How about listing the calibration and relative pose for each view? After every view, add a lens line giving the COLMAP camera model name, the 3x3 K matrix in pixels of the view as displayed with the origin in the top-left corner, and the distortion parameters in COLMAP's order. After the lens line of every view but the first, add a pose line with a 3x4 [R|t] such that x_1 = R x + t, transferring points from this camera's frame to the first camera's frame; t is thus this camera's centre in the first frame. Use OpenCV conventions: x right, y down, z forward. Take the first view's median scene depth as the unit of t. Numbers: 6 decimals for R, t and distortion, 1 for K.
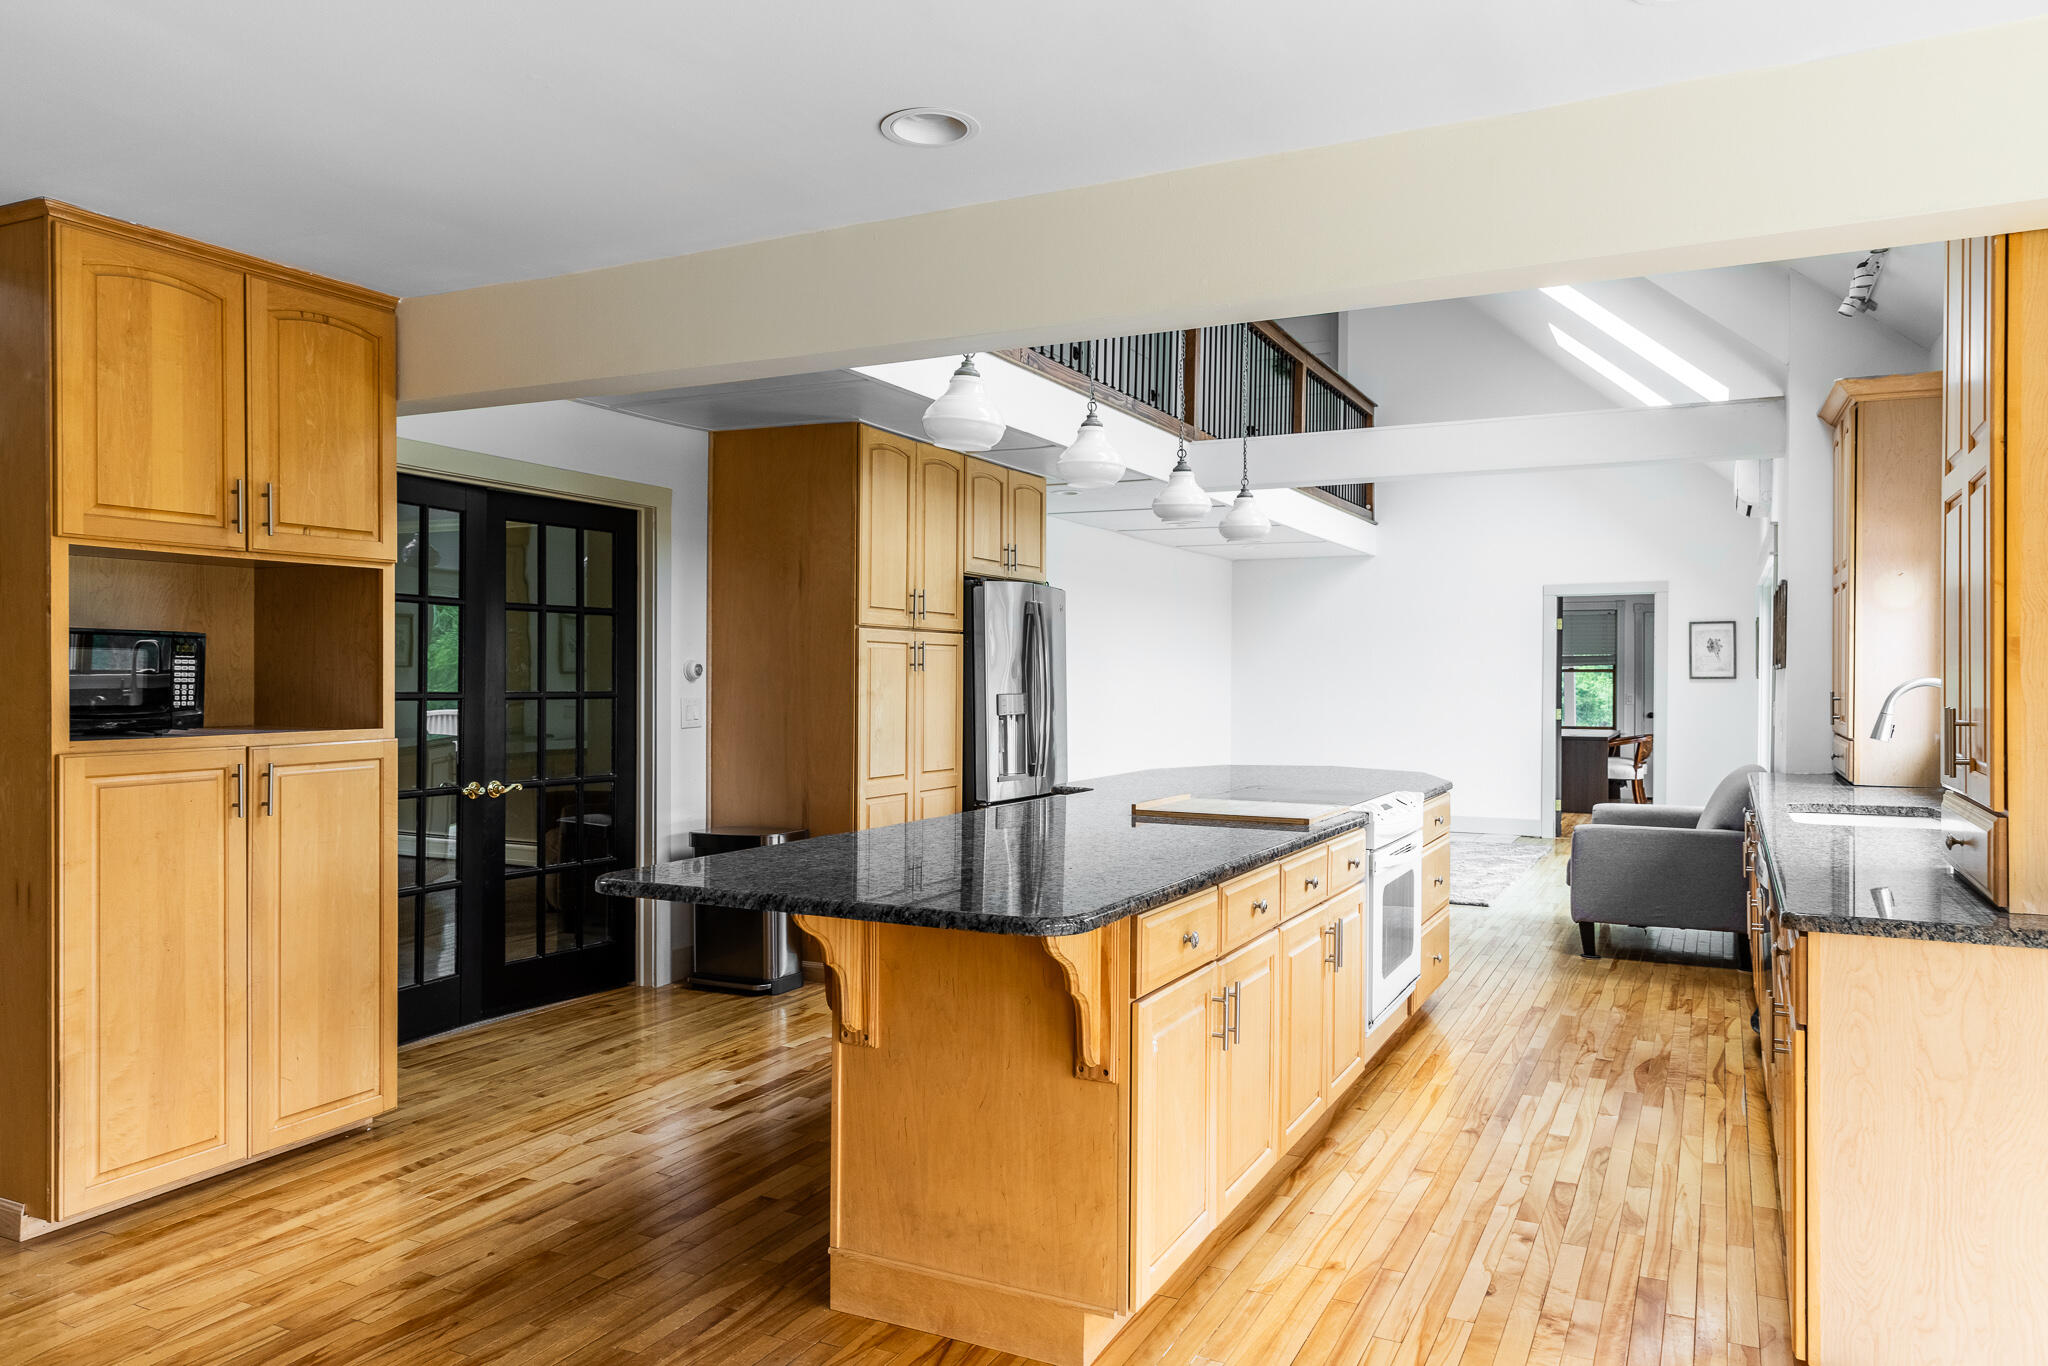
lens RADIAL K [[1379.3, 0, 1017.9], [0, 1379.3, 679.4], [0, 0, 1]] dist [0.009937, 0.000332]
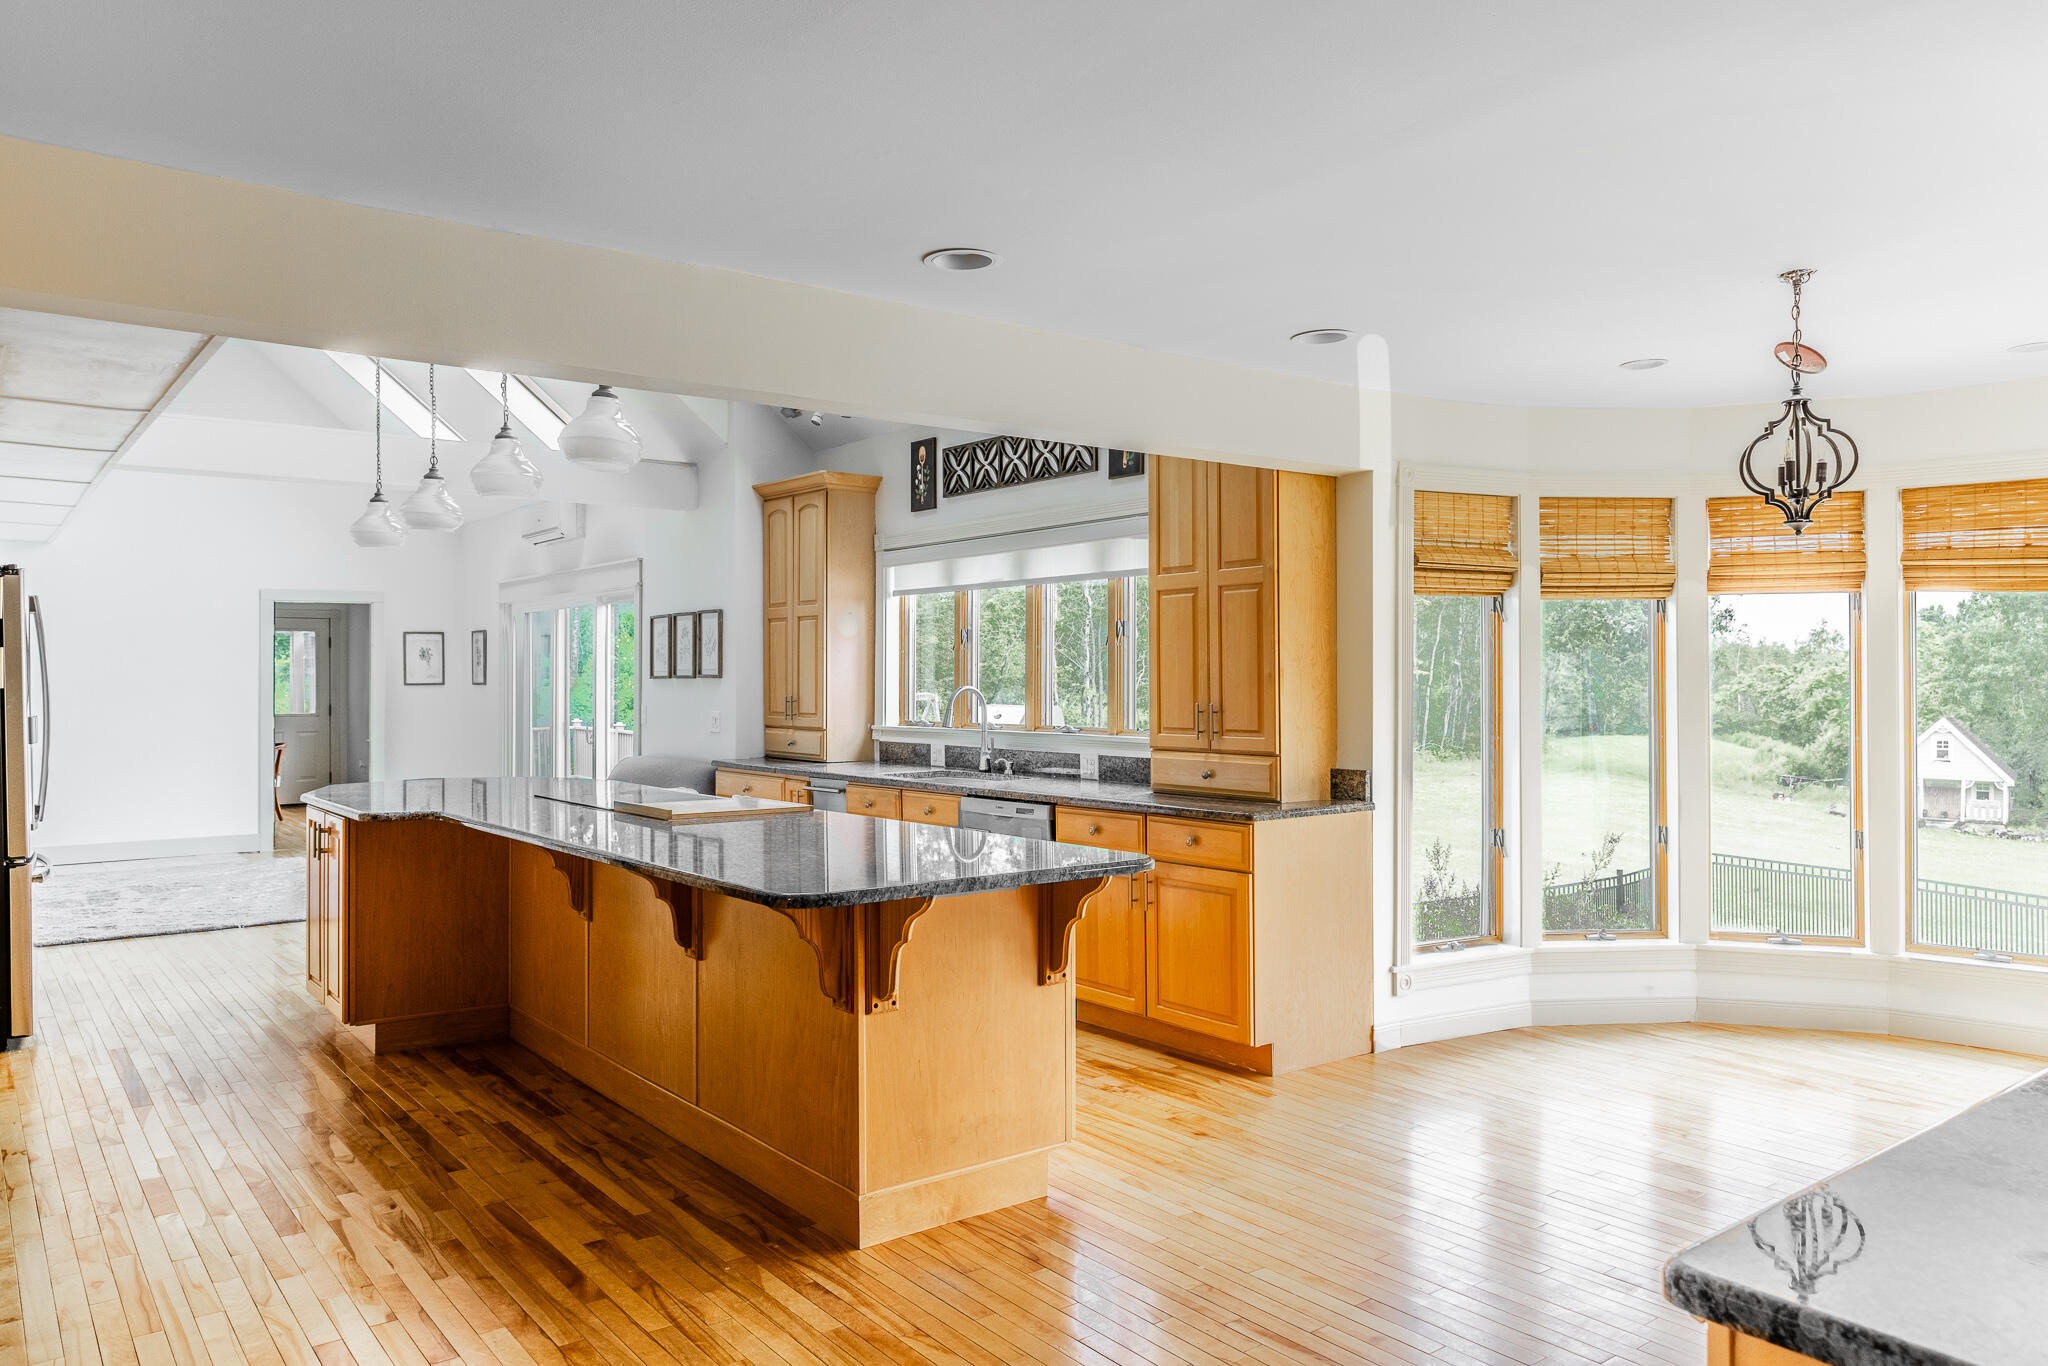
lens RADIAL K [[1435.0, 0, 1034.8], [0, 1435.0, 677.7], [0, 0, 1]] dist [-0.010973, -0.001550]
pose [[0.431714, -0.007227, 0.901981, -1.154574], [0.008757, 0.999954, 0.003821, -0.022998], [-0.901968, 0.006249, 0.431758, 0.355829]]
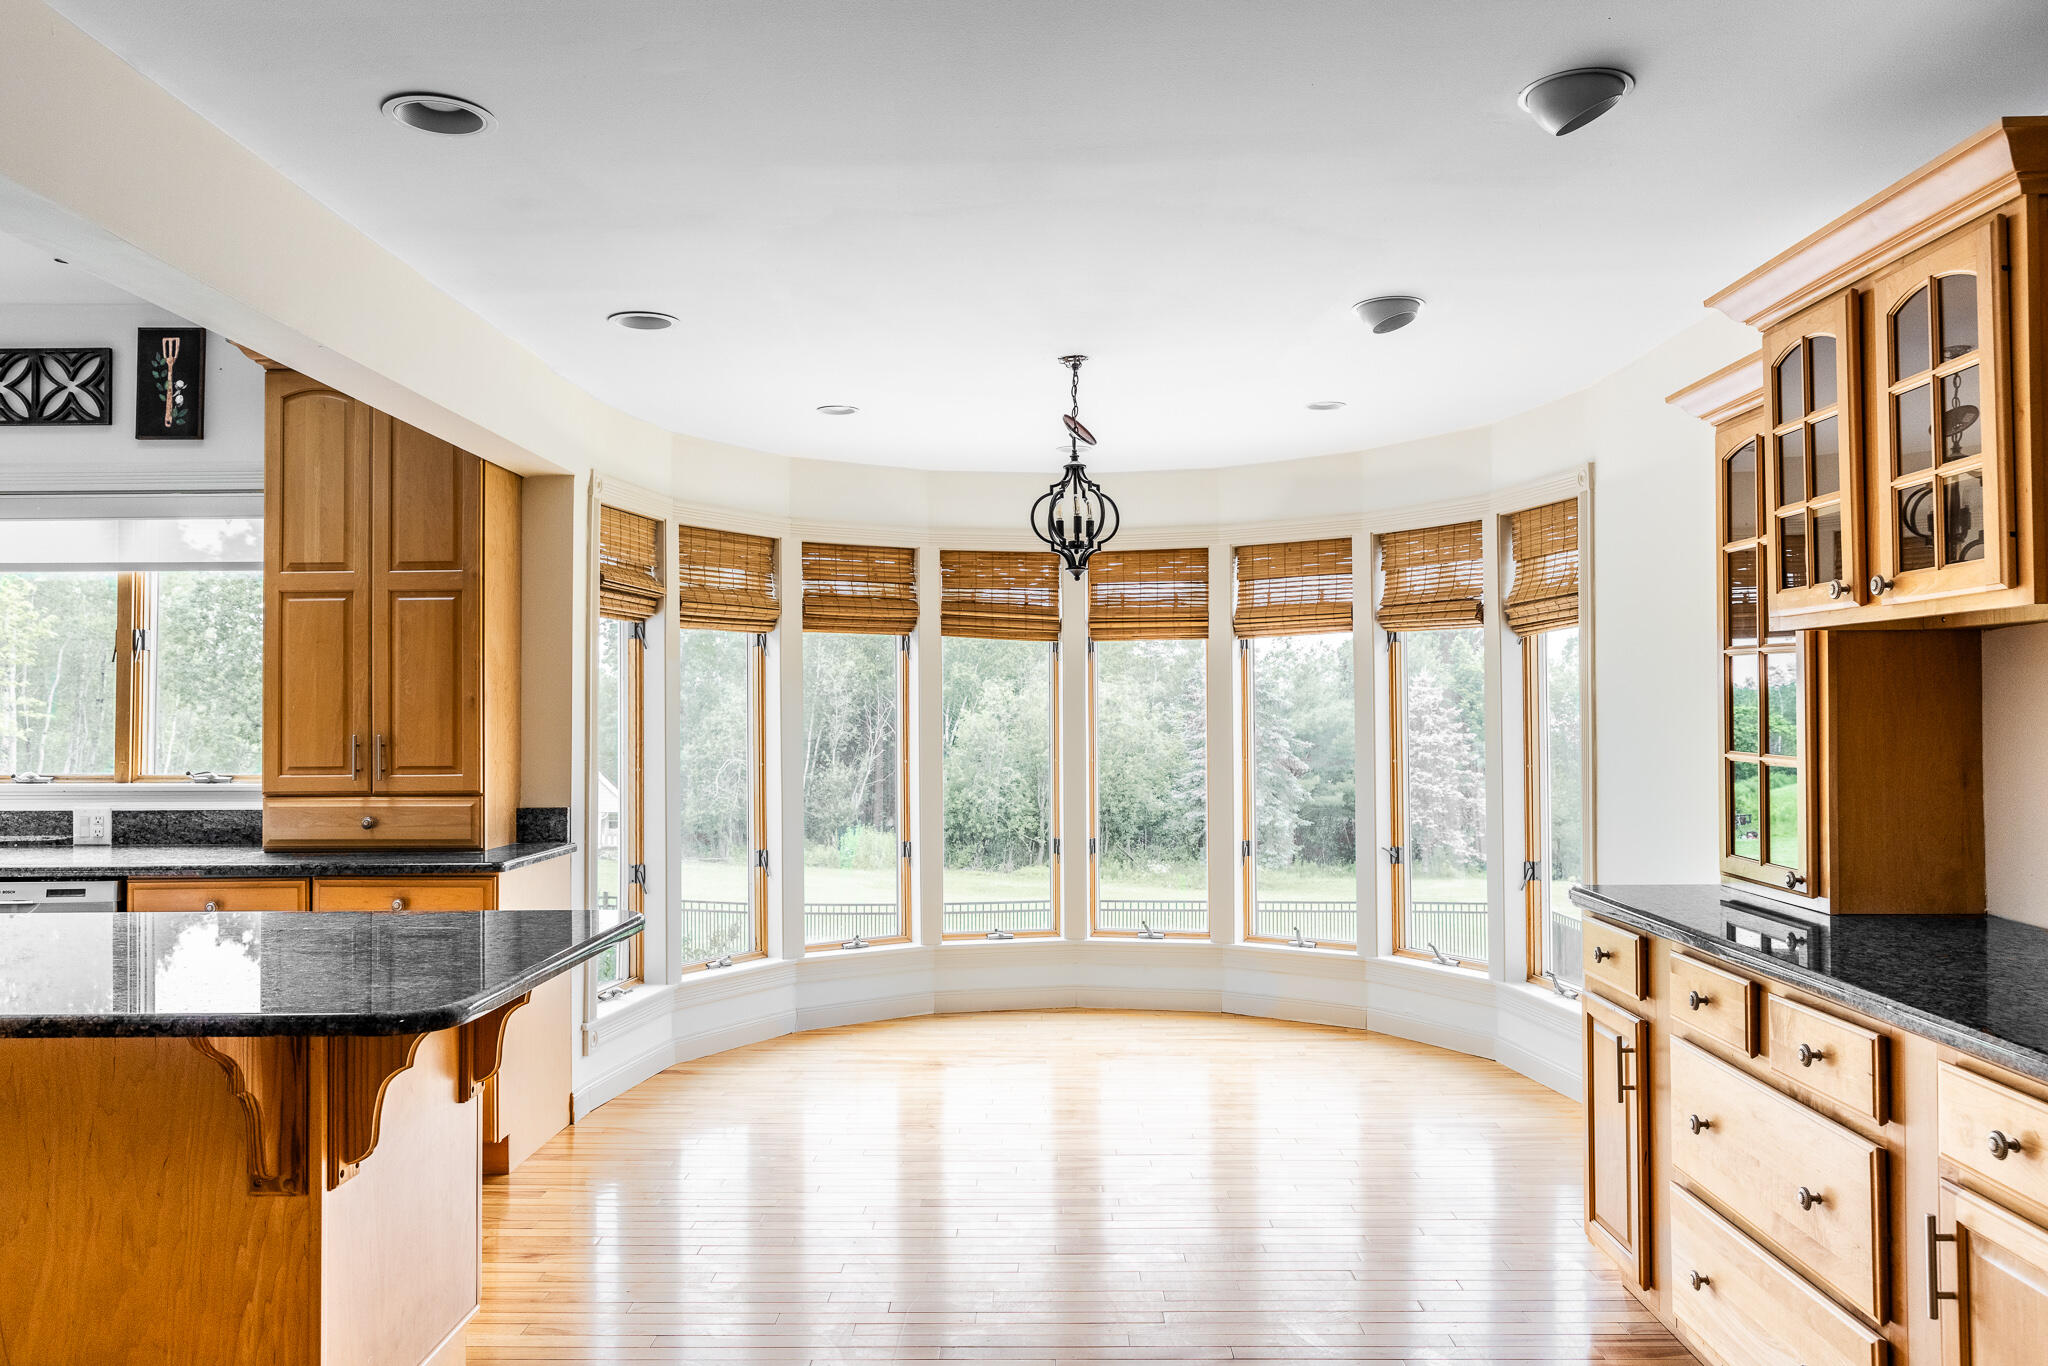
lens RADIAL K [[1435.0, 0, 1035.6], [0, 1435.0, 687.0], [0, 0, 1]] dist [-0.010973, -0.001550]
pose [[-0.446363, 0.016011, 0.894709, -1.029003], [0.003721, 0.999864, -0.016036, -0.004052], [-0.894844, -0.003829, -0.446362, 1.004838]]
